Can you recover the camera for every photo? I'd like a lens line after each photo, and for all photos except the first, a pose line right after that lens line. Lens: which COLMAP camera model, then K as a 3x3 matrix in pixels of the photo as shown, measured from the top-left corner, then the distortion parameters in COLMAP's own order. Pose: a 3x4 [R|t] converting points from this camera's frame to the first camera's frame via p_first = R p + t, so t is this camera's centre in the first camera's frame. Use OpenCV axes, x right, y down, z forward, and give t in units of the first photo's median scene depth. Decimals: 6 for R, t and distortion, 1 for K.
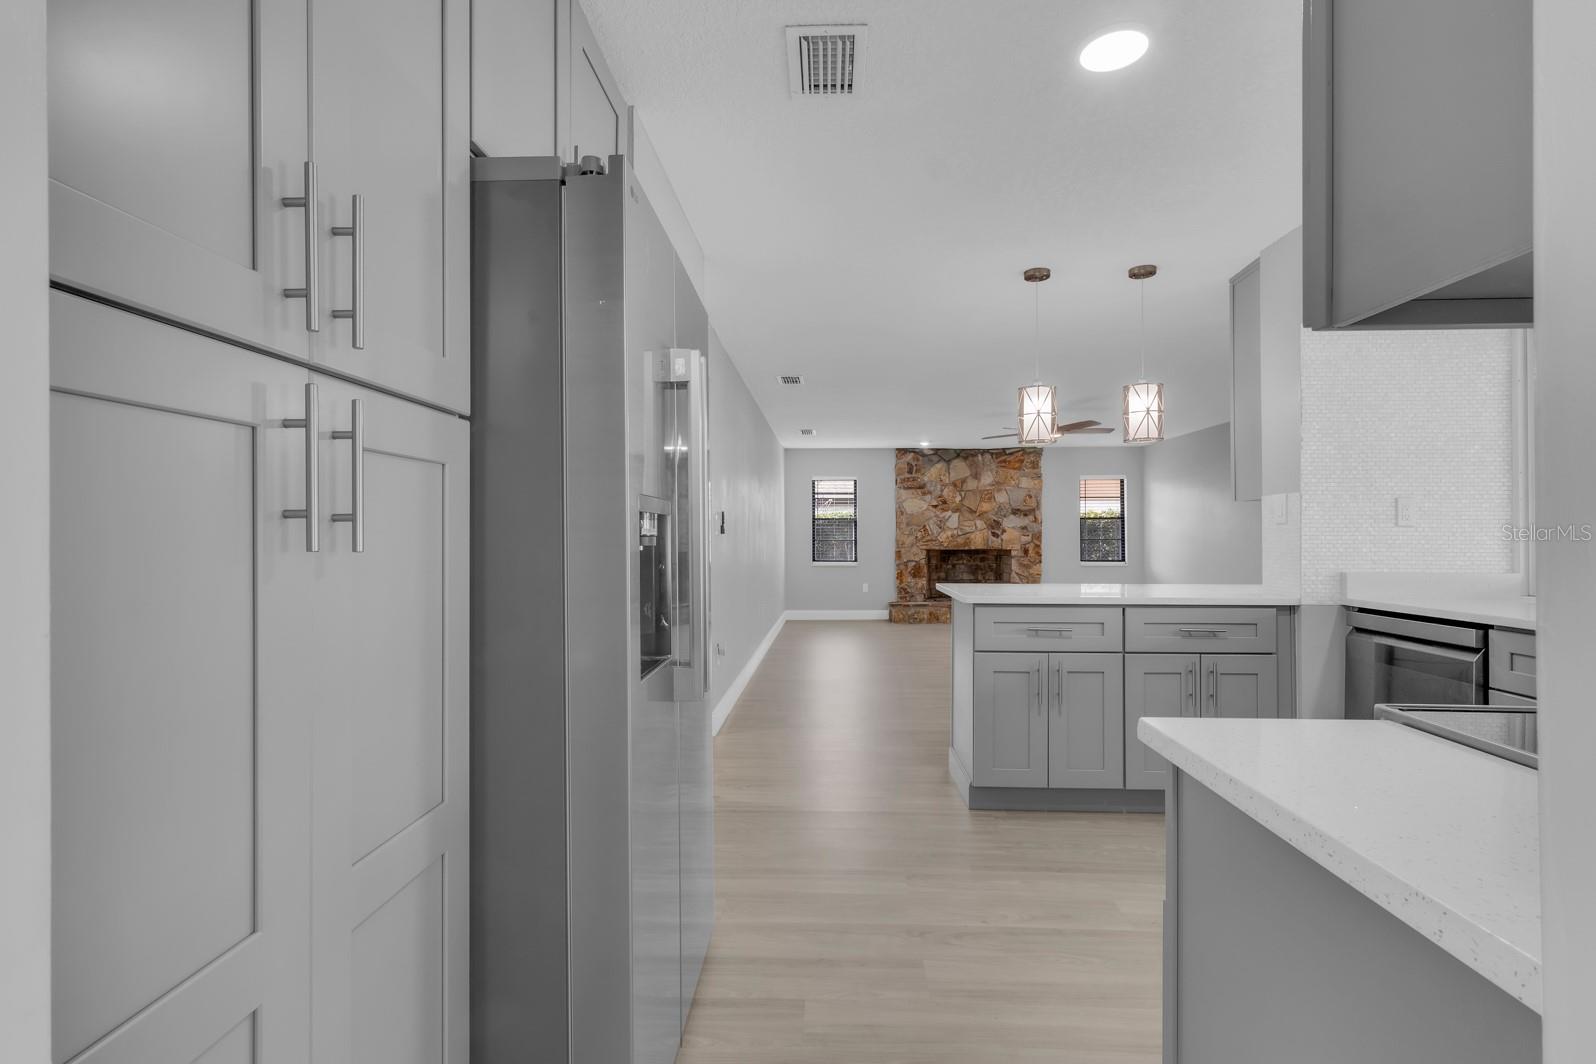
lens RADIAL K [[754.4, 0, 795.8], [0, 754.4, 531.2], [0, 0, 1]] dist [-0.011720, -0.000379]
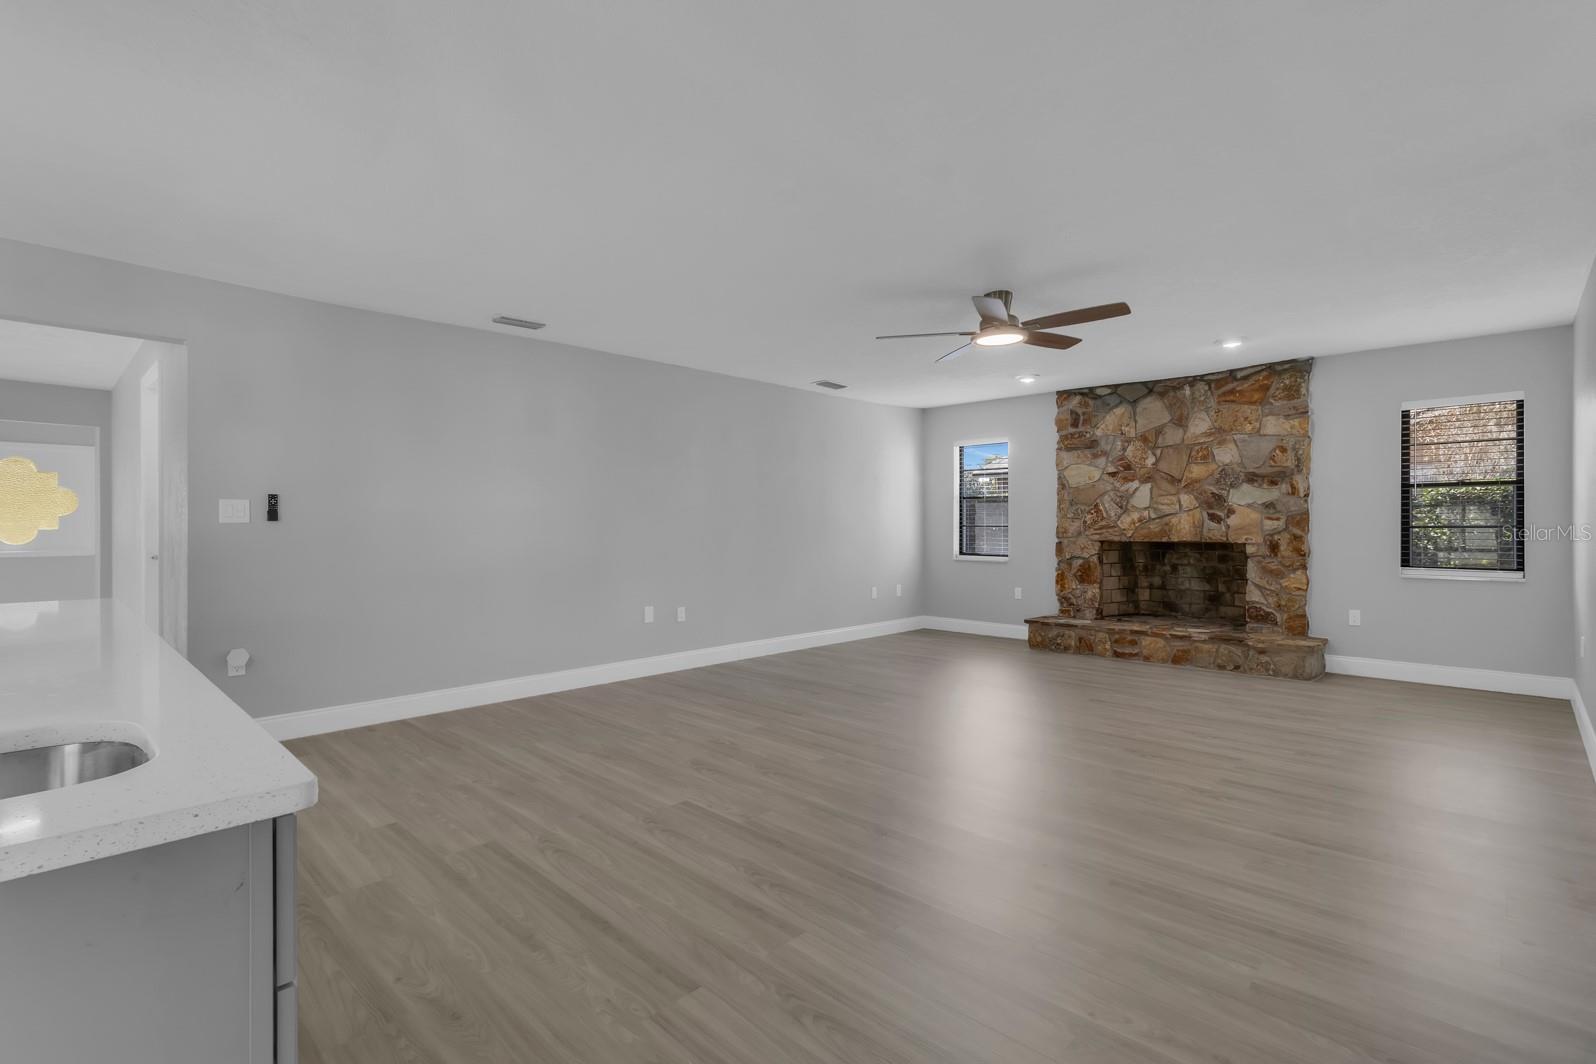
lens RADIAL K [[741.8, 0, 804.9], [0, 741.8, 529.7], [0, 0, 1]] dist [0.004160, 0.000137]
pose [[0.754239, 0.006090, -0.656572, 0.404231], [0.007202, 0.999820, 0.017547, 0.001419], [0.656561, -0.017963, 0.754059, 0.345824]]
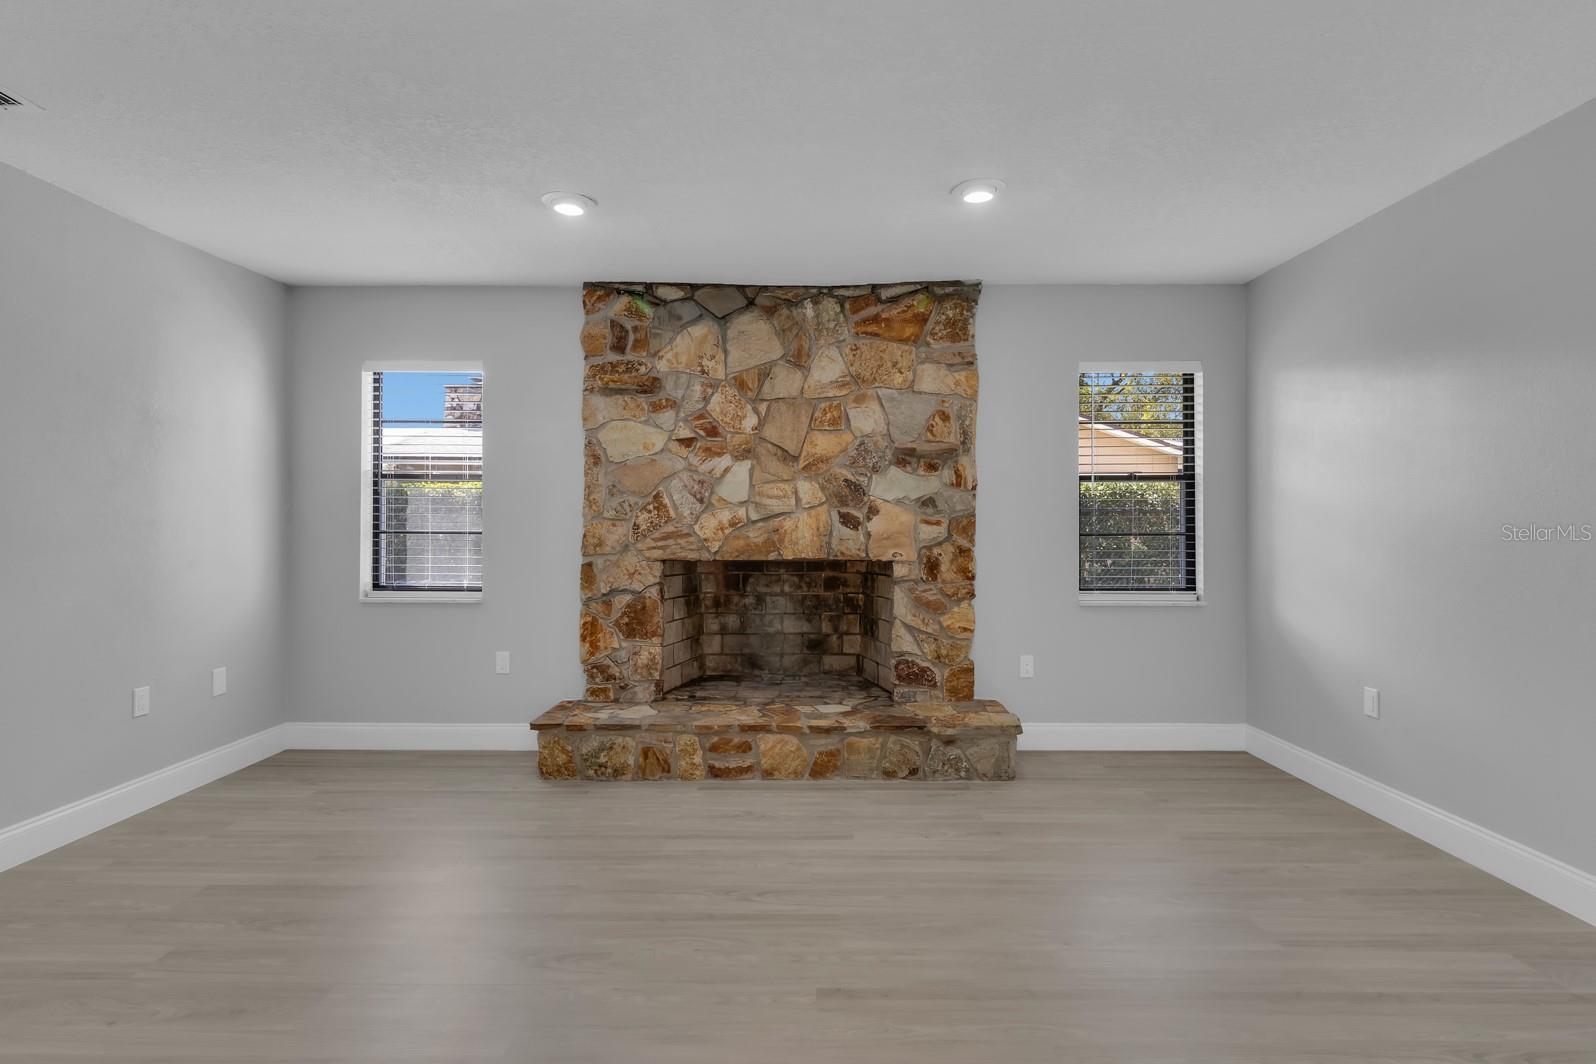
lens RADIAL K [[765.3, 0, 793.3], [0, 765.3, 523.1], [0, 0, 1]] dist [-0.001315, -0.000160]
pose [[0.999280, 0.004675, 0.037659, 0.222751], [-0.004901, 0.999970, 0.005918, 0.003861], [-0.037631, -0.006098, 0.999273, 0.627894]]
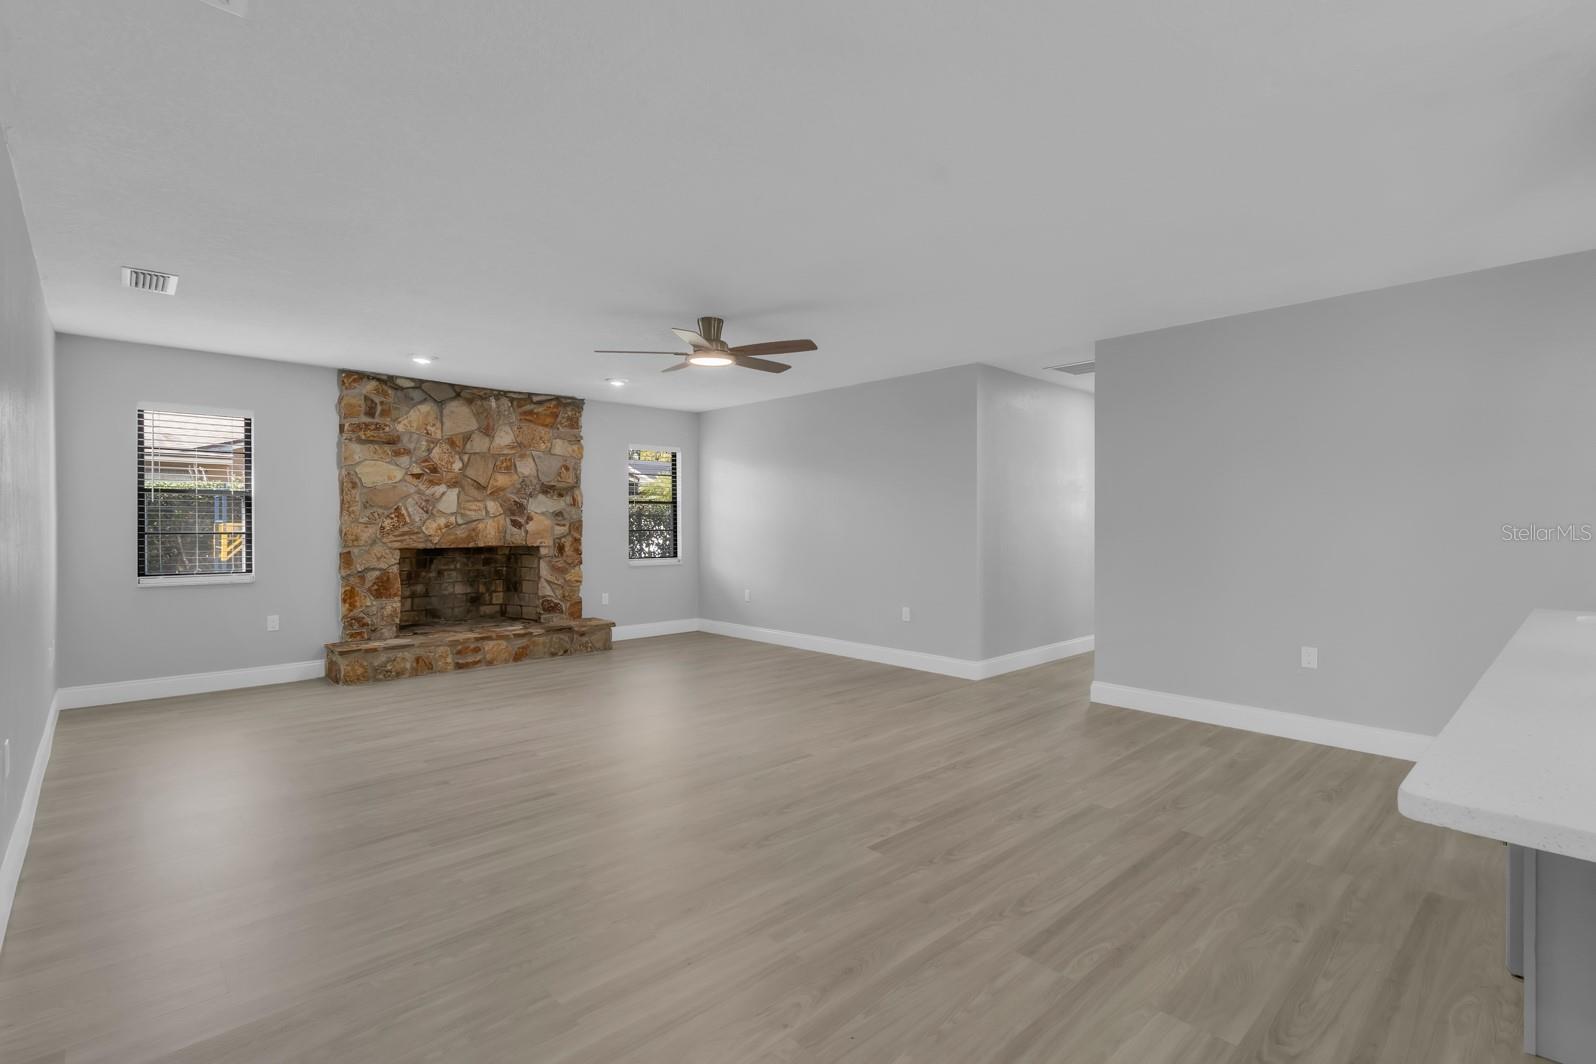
lens RADIAL K [[741.8, 0, 804.9], [0, 741.8, 529.7], [0, 0, 1]] dist [0.004160, 0.000137]
pose [[0.692613, -0.003710, 0.721300, -0.026429], [-0.007705, 0.999892, 0.012541, -0.000211], [-0.721268, -0.014244, 0.692509, 0.373093]]
